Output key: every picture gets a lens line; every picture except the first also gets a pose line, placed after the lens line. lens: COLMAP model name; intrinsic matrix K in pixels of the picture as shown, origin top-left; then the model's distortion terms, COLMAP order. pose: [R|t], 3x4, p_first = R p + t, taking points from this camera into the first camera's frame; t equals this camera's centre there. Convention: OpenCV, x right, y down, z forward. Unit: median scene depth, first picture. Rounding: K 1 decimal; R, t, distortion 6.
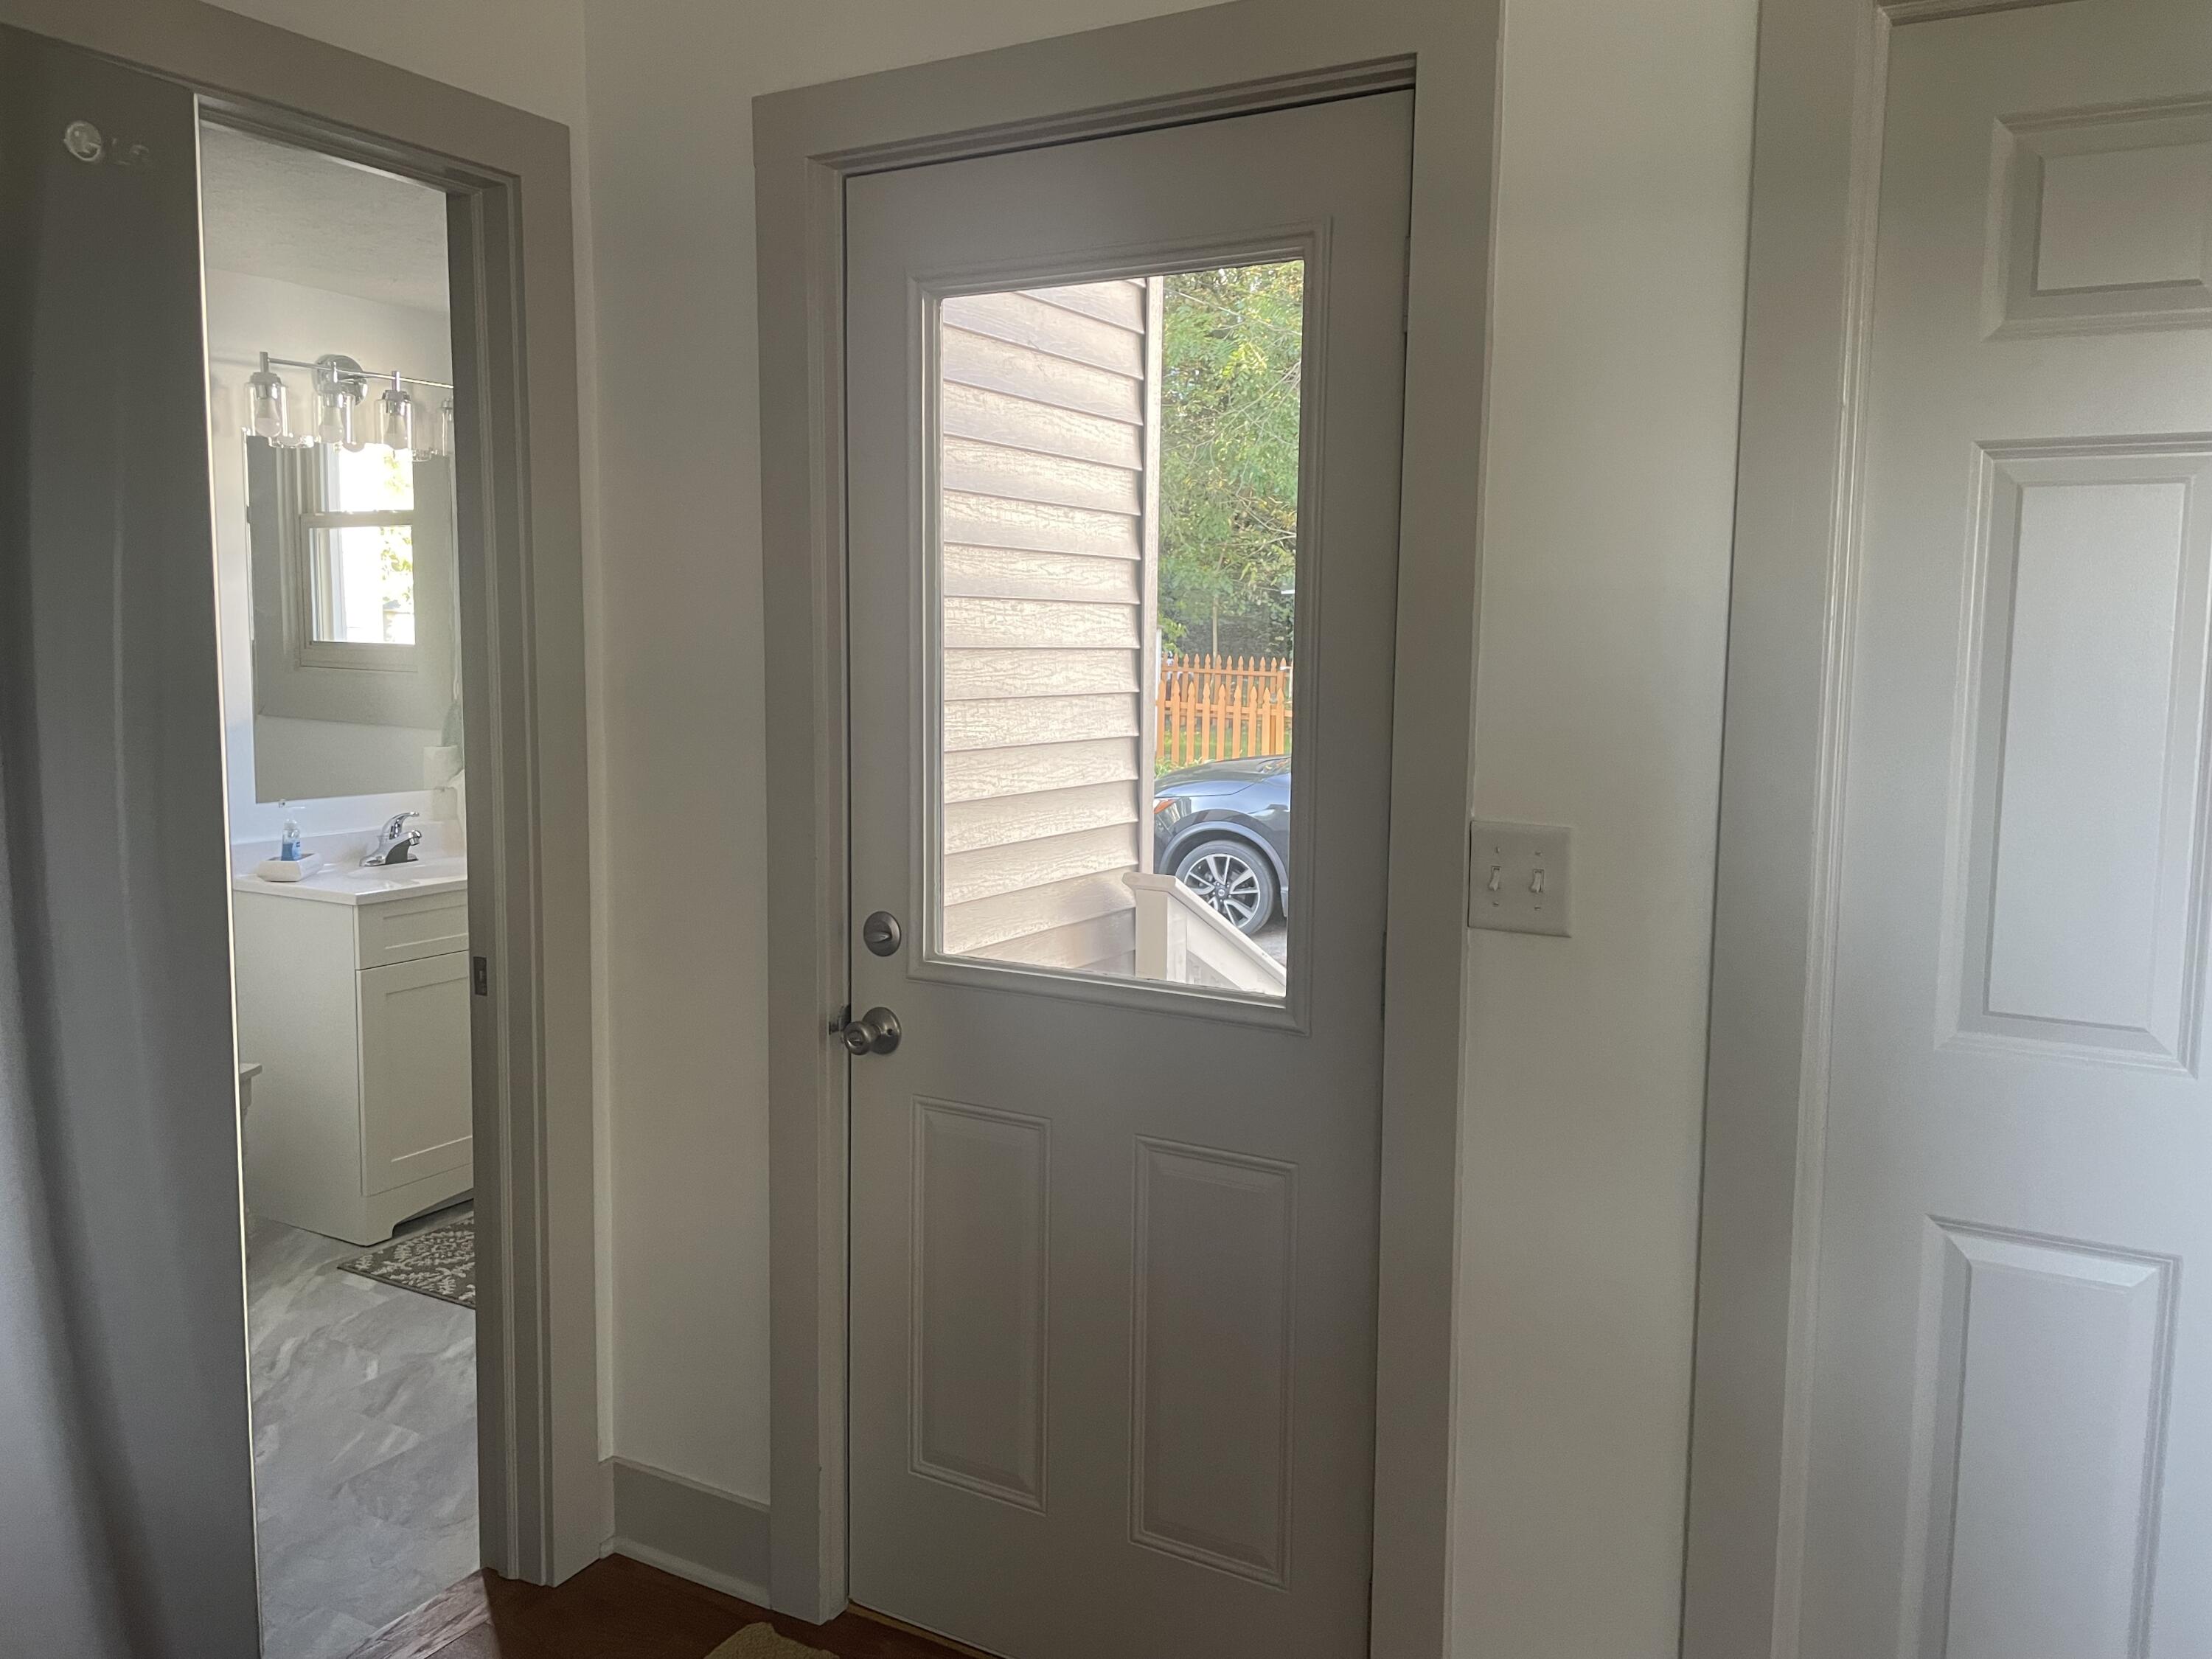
lens RADIAL K [[1663.8, 0, 1126.7], [0, 1663.8, 824.3], [0, 0, 1]] dist [0.081475, -0.105049]
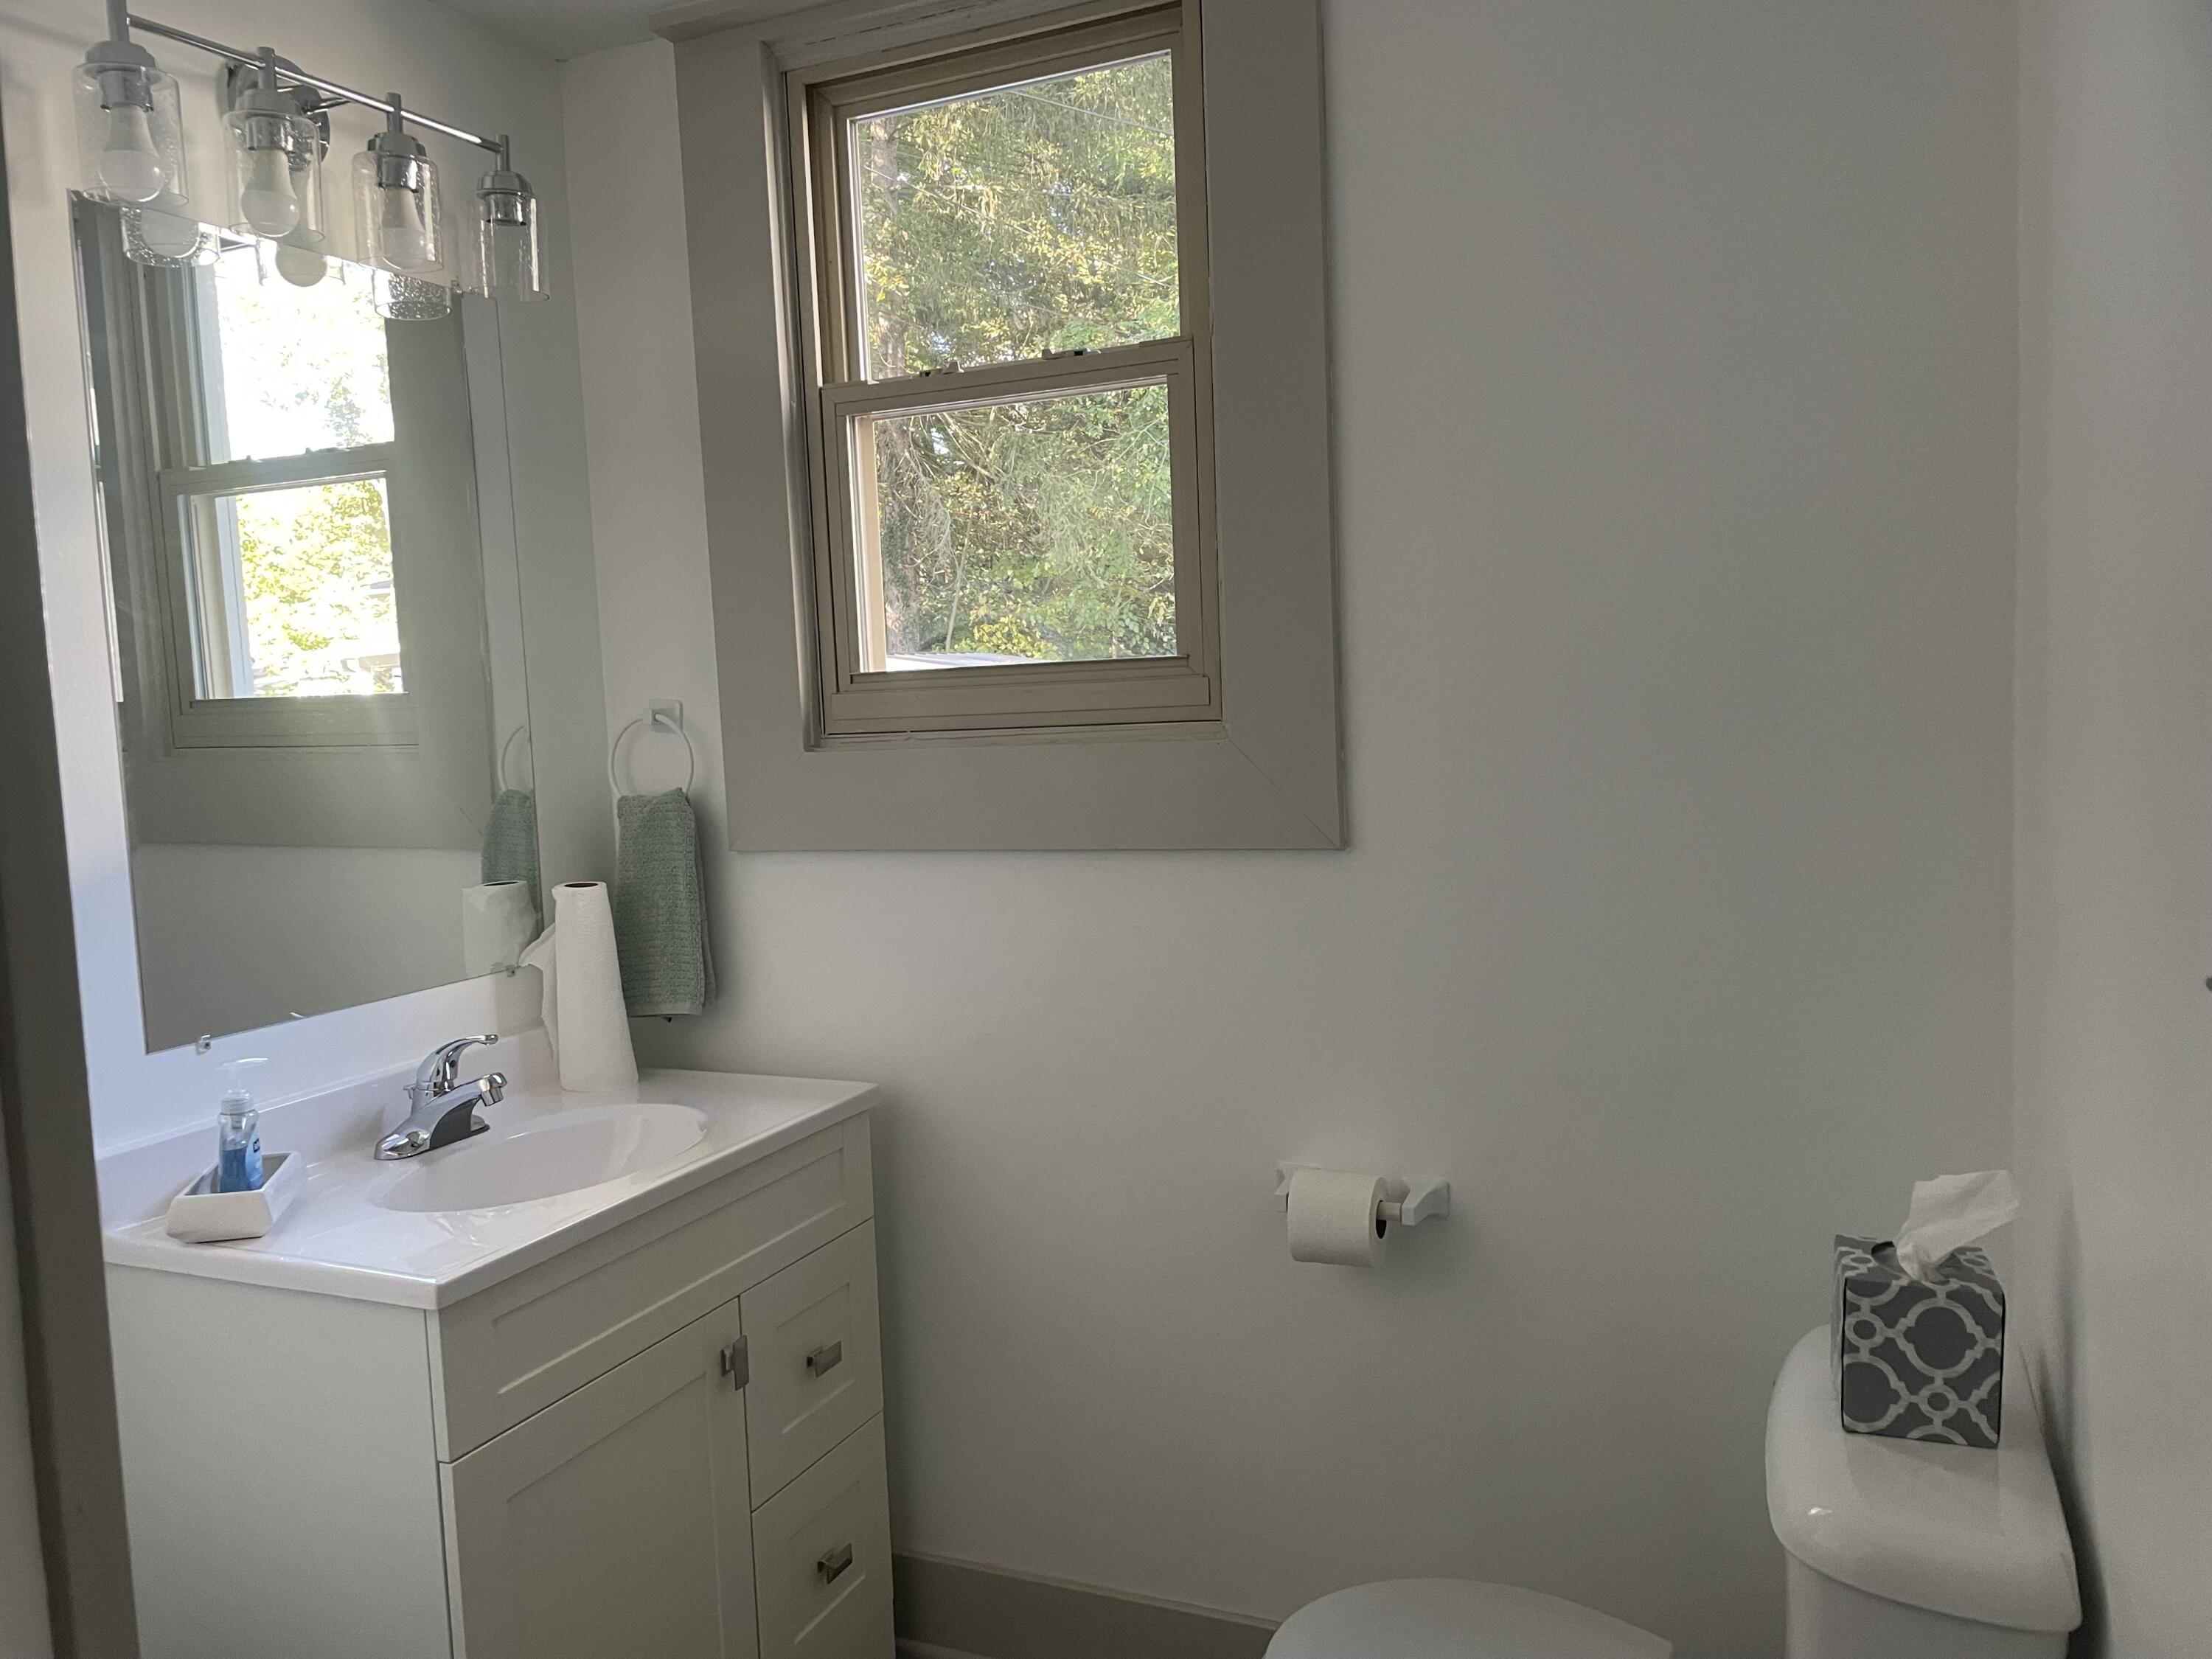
lens RADIAL K [[1666.9, 0, 1106.4], [0, 1666.9, 848.8], [0, 0, 1]] dist [-0.005035, -0.009446]
pose [[0.993057, -0.064455, 0.098403, -0.294951], [0.066232, 0.997693, -0.014906, -0.039758], [-0.097215, 0.021320, 0.995035, 0.524630]]
